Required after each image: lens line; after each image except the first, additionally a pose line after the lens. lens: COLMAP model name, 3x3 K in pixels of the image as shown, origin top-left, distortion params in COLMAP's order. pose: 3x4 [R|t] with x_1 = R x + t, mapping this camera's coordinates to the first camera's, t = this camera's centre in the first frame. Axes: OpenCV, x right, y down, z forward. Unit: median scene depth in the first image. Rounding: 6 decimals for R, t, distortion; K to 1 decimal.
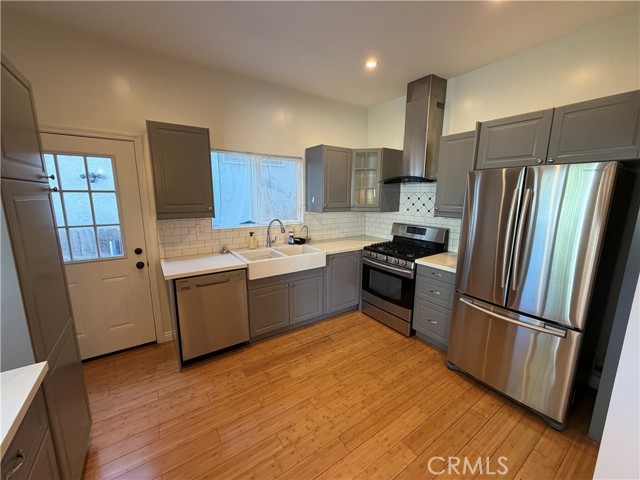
lens RADIAL K [[254.9, 0, 317.0], [0, 254.9, 238.4], [0, 0, 1]] dist [0.003840, 0.000347]
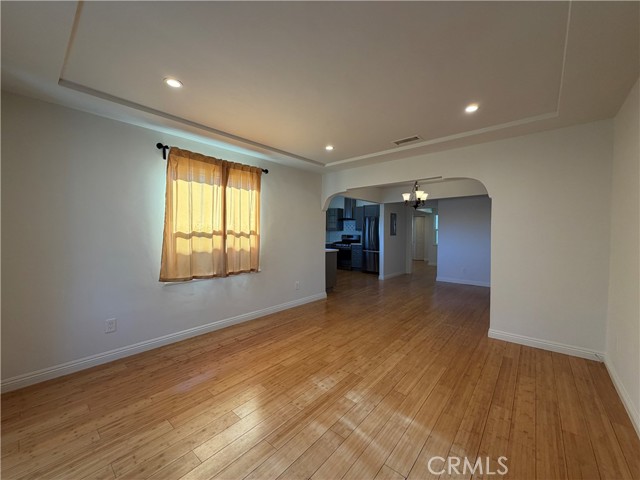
lens RADIAL K [[254.9, 0, 320.4], [0, 254.9, 236.6], [0, 0, 1]] dist [0.003840, 0.000347]
pose [[0.957641, -0.004364, 0.287932, -0.747340], [0.051149, 0.986564, -0.155165, 0.392503], [-0.283386, 0.163320, 0.944997, -1.595304]]
